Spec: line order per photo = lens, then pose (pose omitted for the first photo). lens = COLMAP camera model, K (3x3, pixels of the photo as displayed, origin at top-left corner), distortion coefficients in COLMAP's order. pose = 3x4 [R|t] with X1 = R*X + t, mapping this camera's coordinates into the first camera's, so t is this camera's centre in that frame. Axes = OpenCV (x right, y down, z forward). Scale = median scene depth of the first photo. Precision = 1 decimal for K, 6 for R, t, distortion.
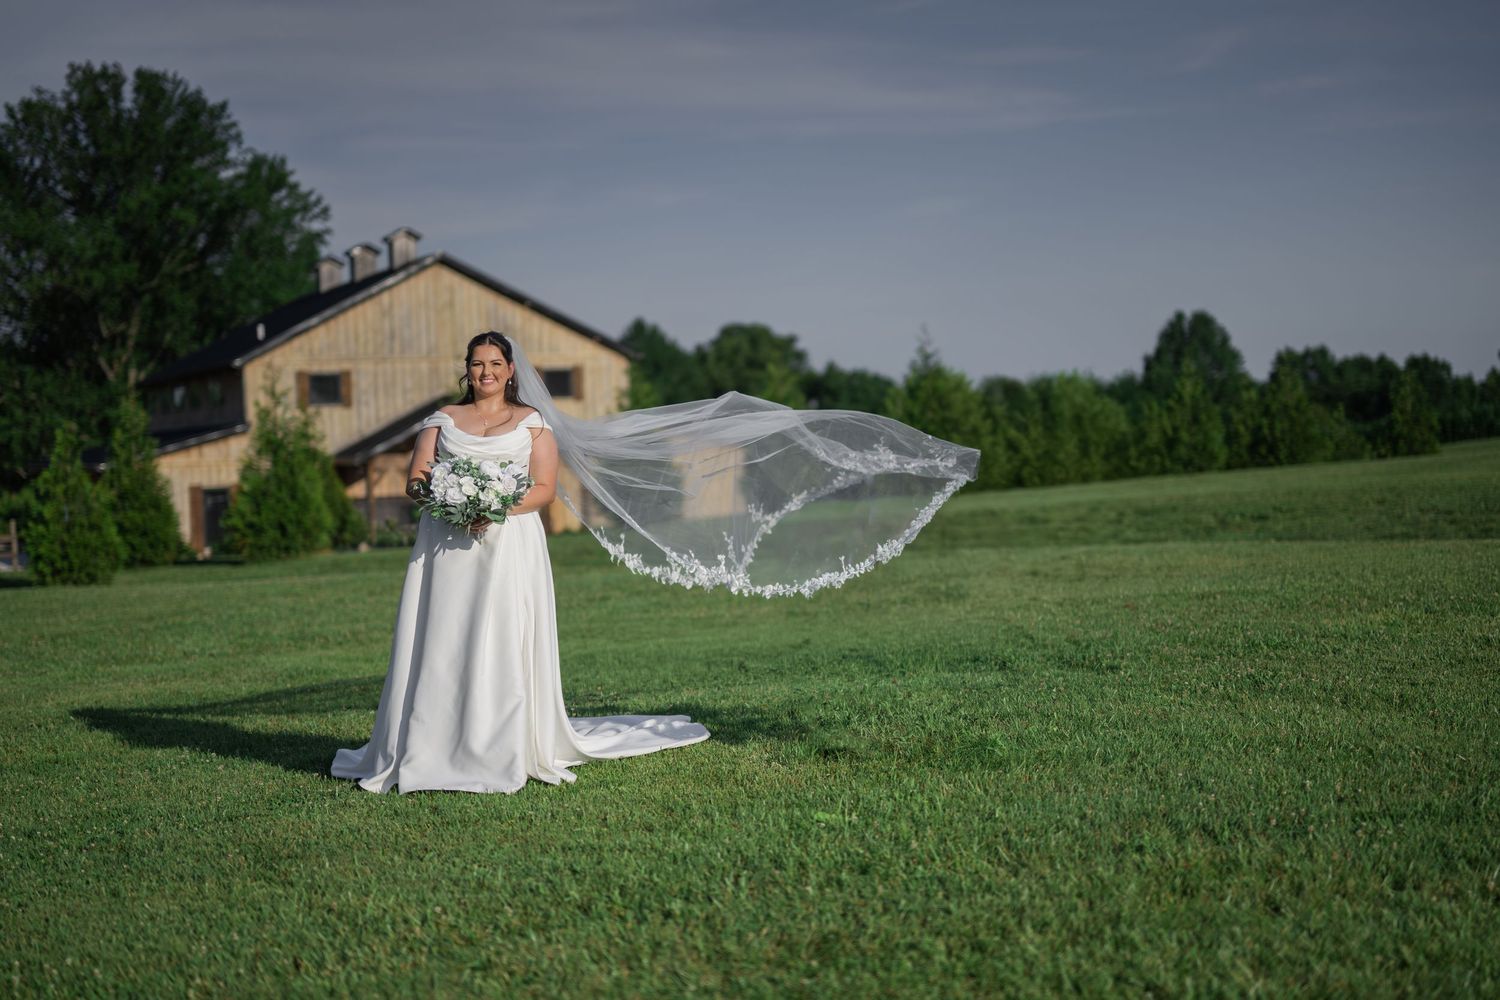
lens RADIAL K [[2150.2, 0, 735.3], [0, 2150.2, 499.7], [0, 0, 1]] dist [-0.019605, 0.000000]
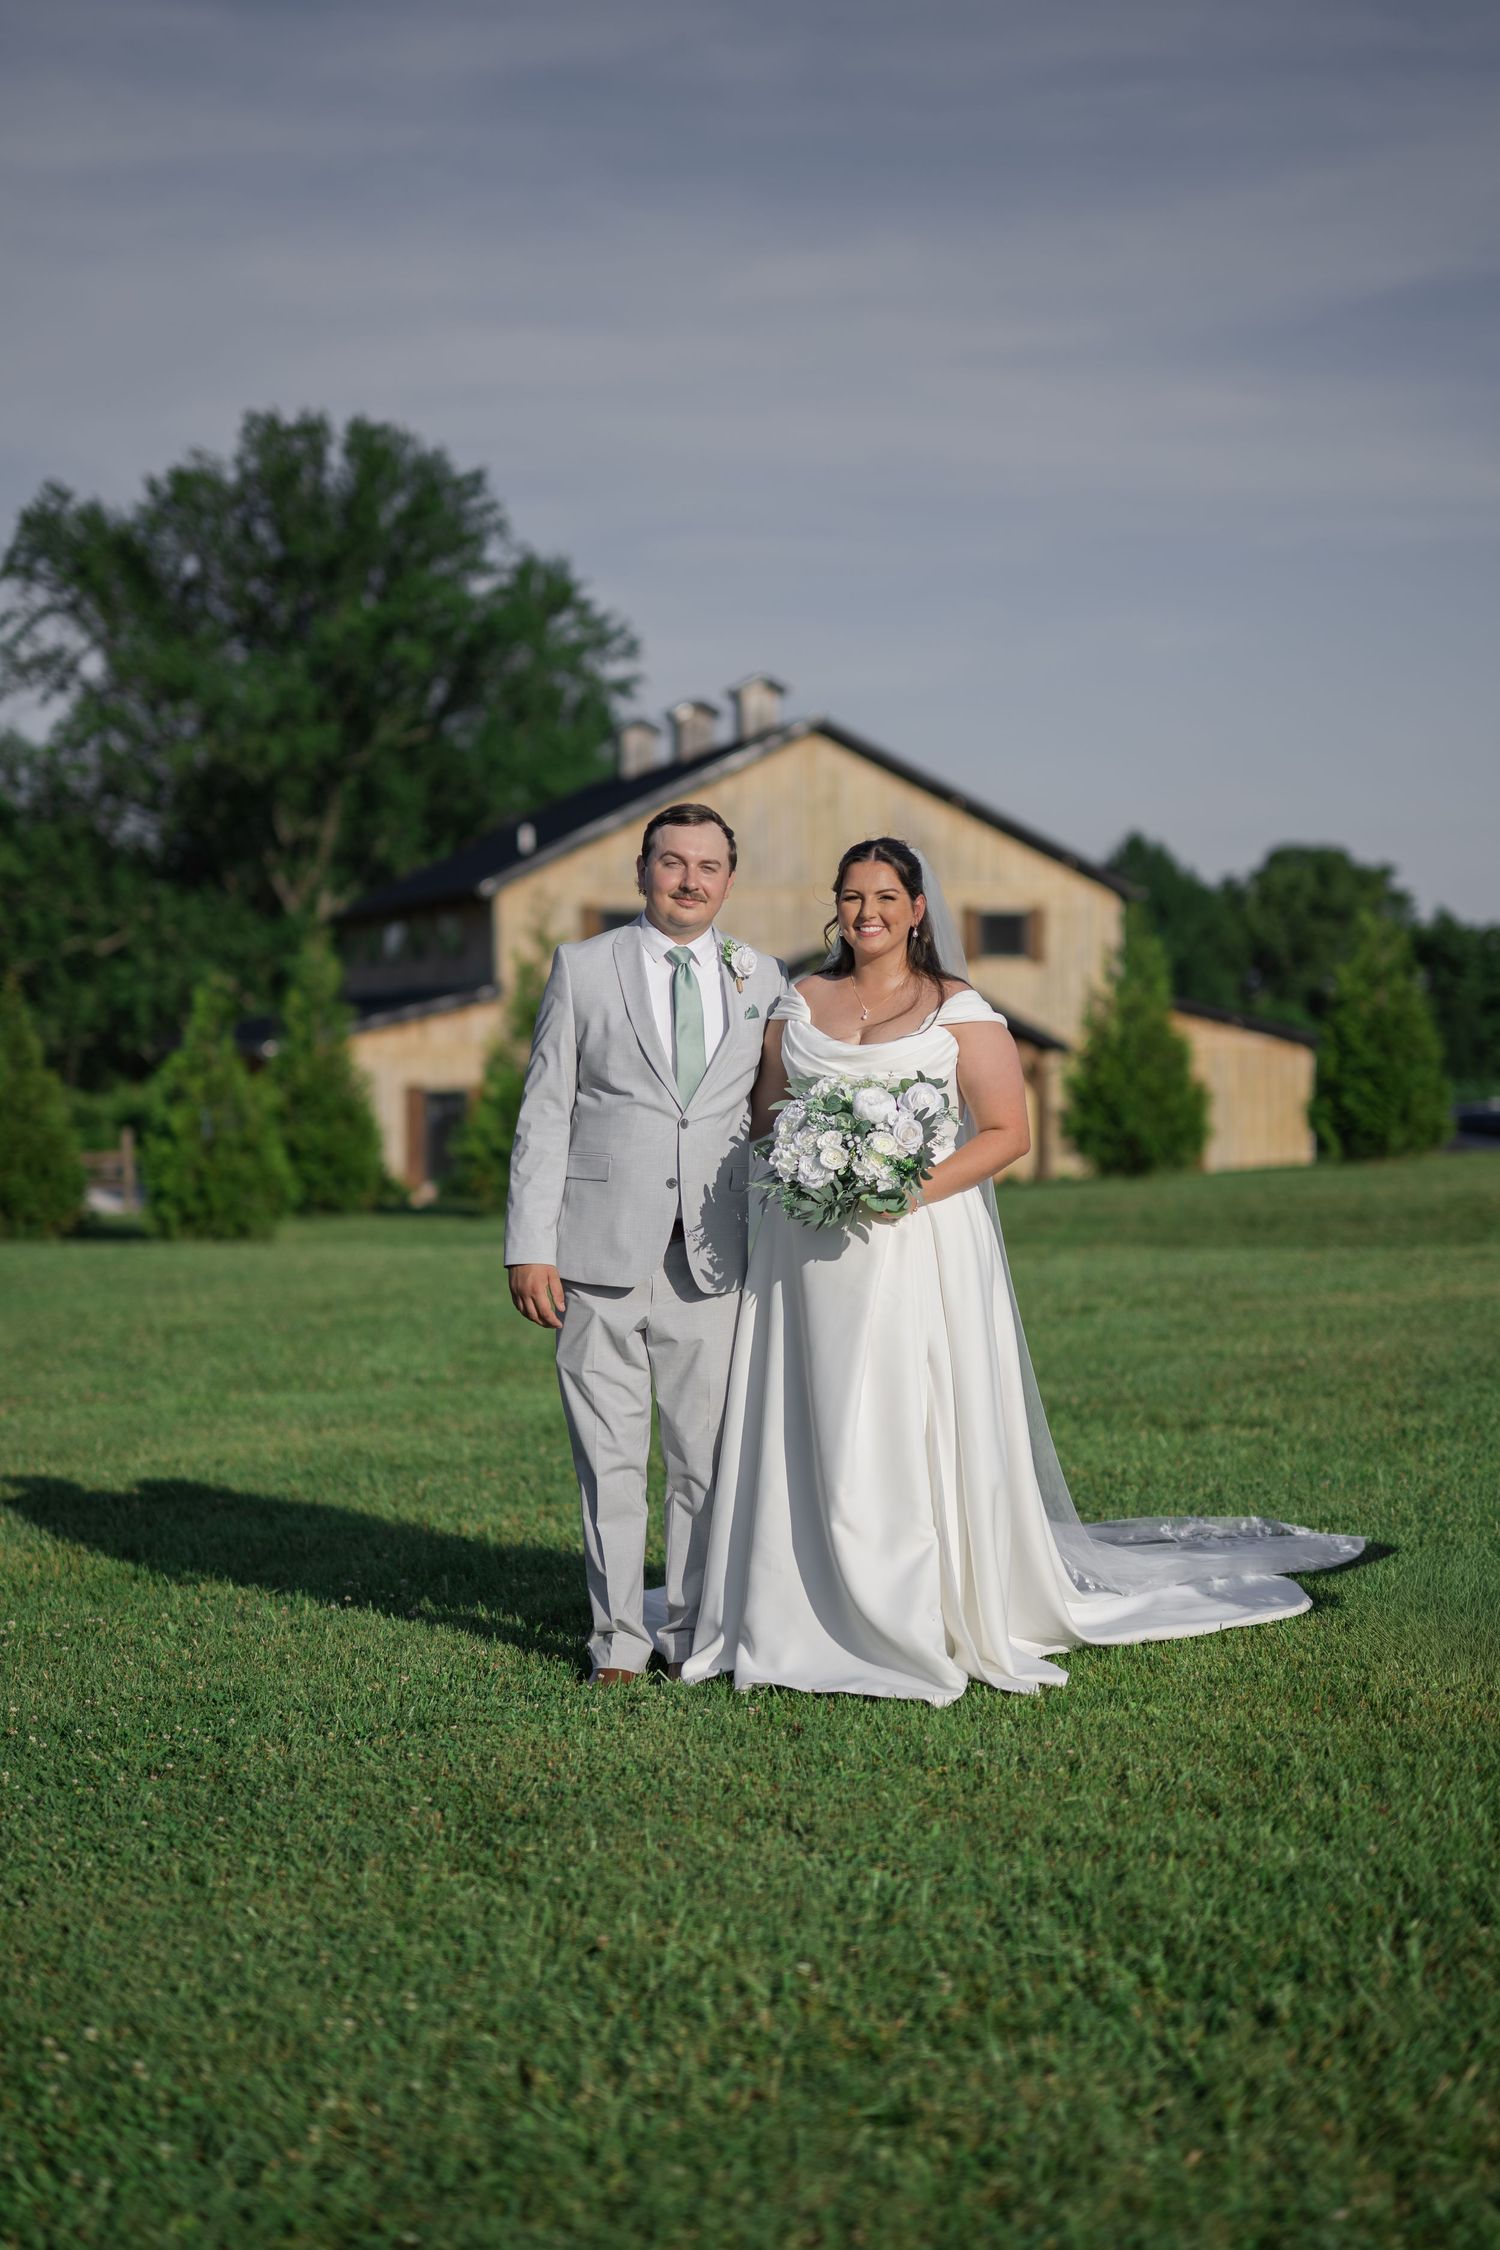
lens RADIAL K [[3225.2, 0, 757.7], [0, 3225.2, 1118.5], [0, 0, 1]] dist [-0.019605, 0.000000]
pose [[0.988739, 0.034029, -0.145729, -0.025911], [-0.033615, 0.999421, 0.005301, -0.007379], [0.145825, -0.000342, 0.989310, 0.141019]]
